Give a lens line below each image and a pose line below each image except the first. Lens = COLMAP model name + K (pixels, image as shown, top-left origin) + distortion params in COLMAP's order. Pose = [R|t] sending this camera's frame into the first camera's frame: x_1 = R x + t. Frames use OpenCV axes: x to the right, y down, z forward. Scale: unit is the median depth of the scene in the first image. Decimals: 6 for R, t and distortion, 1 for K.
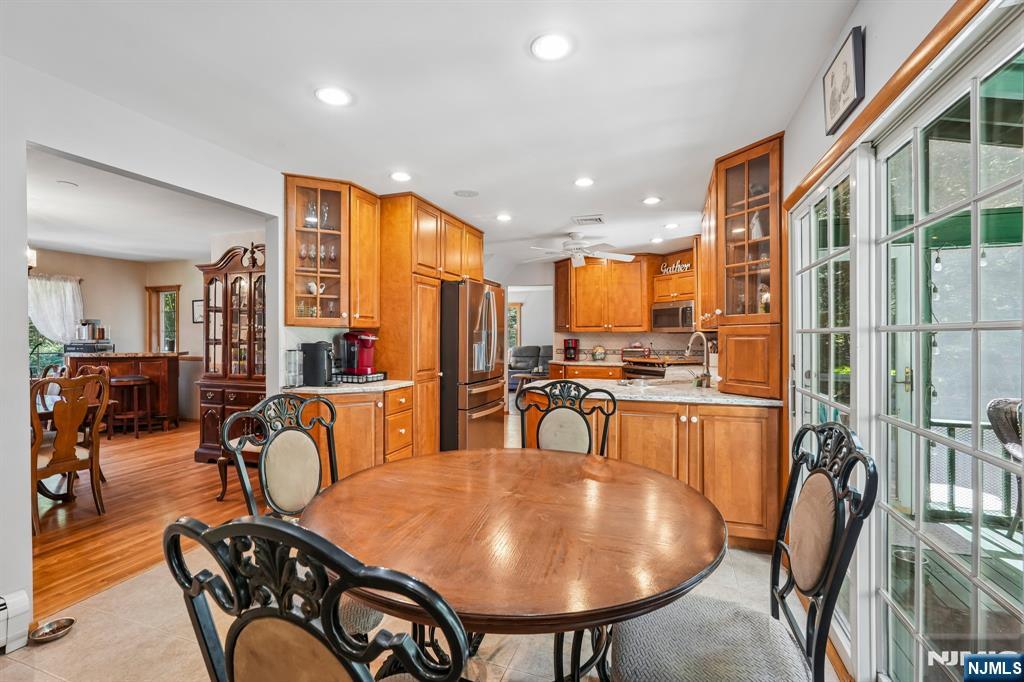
lens RADIAL K [[453.7, 0, 512.0], [0, 453.7, 341.0], [0, 0, 1]] dist [0.000378, 0.000168]
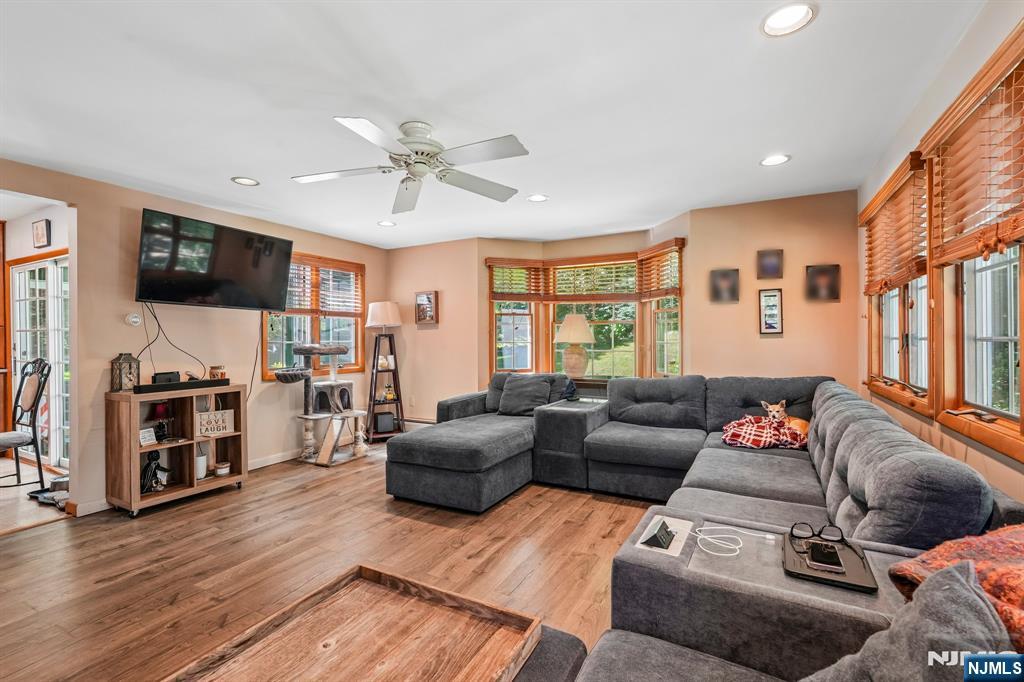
lens RADIAL K [[453.7, 0, 512.0], [0, 453.7, 341.0], [0, 0, 1]] dist [0.000378, 0.000168]
pose [[0.154620, -0.005181, 0.987960, -1.018739], [0.009705, 0.999946, 0.003725, 0.039260], [-0.987926, 0.009012, 0.154662, -1.470597]]
